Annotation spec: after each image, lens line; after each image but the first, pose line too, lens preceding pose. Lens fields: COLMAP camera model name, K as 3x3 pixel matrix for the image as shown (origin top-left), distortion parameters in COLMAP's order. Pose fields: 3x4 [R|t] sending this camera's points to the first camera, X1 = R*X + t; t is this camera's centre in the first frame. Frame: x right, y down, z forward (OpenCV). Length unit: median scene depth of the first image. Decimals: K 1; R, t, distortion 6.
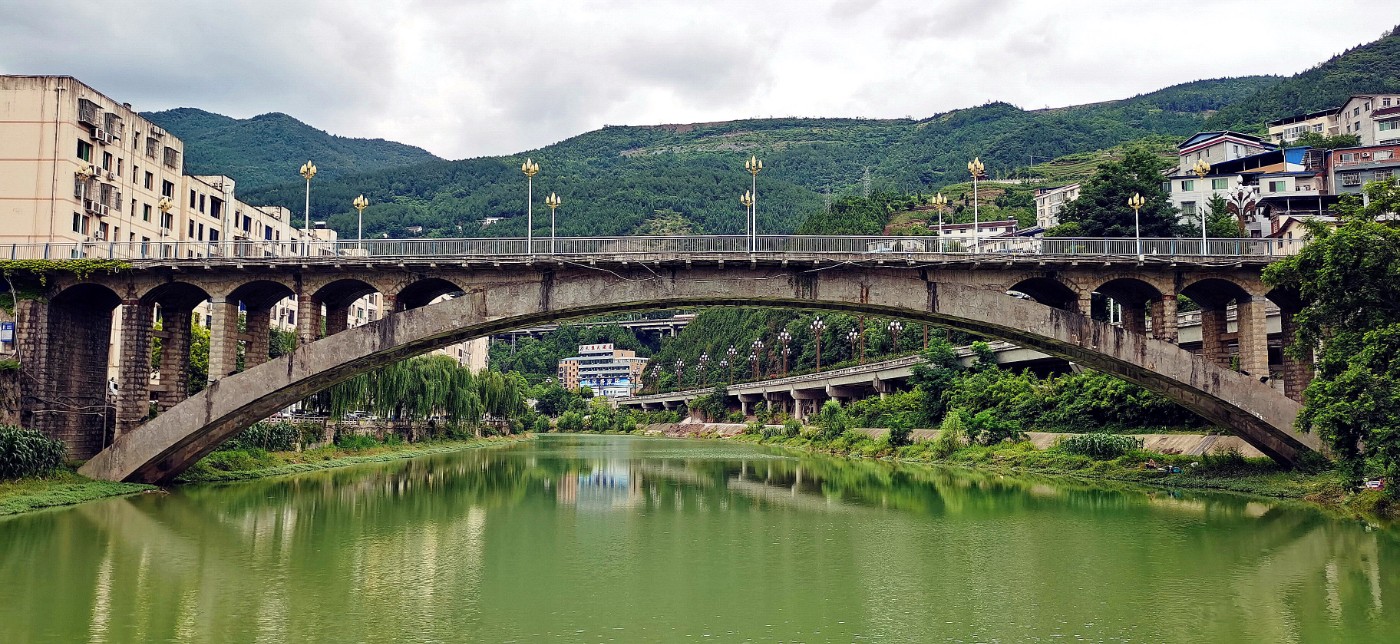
lens RADIAL K [[1056.2, 0, 700.0], [0, 1056.2, 322.0], [0, 0, 1]] dist [-0.043127, -0.002177]
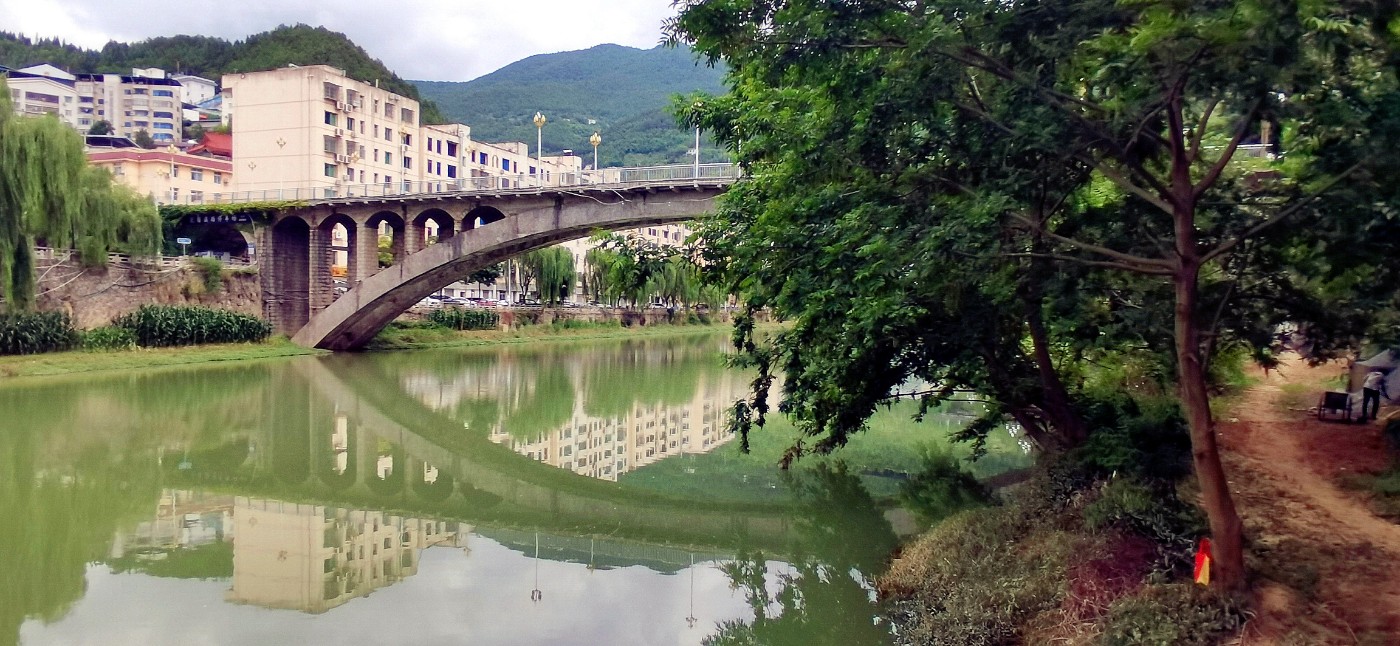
lens RADIAL K [[998.4, 0, 700.0], [0, 998.4, 323.0], [0, 0, 1]] dist [-0.006411, -0.001810]
pose [[0.903016, 0.024030, -0.428935, 0.468005], [0.023085, 0.994278, 0.104302, -0.016649], [0.428987, -0.104088, 0.897294, -0.045433]]
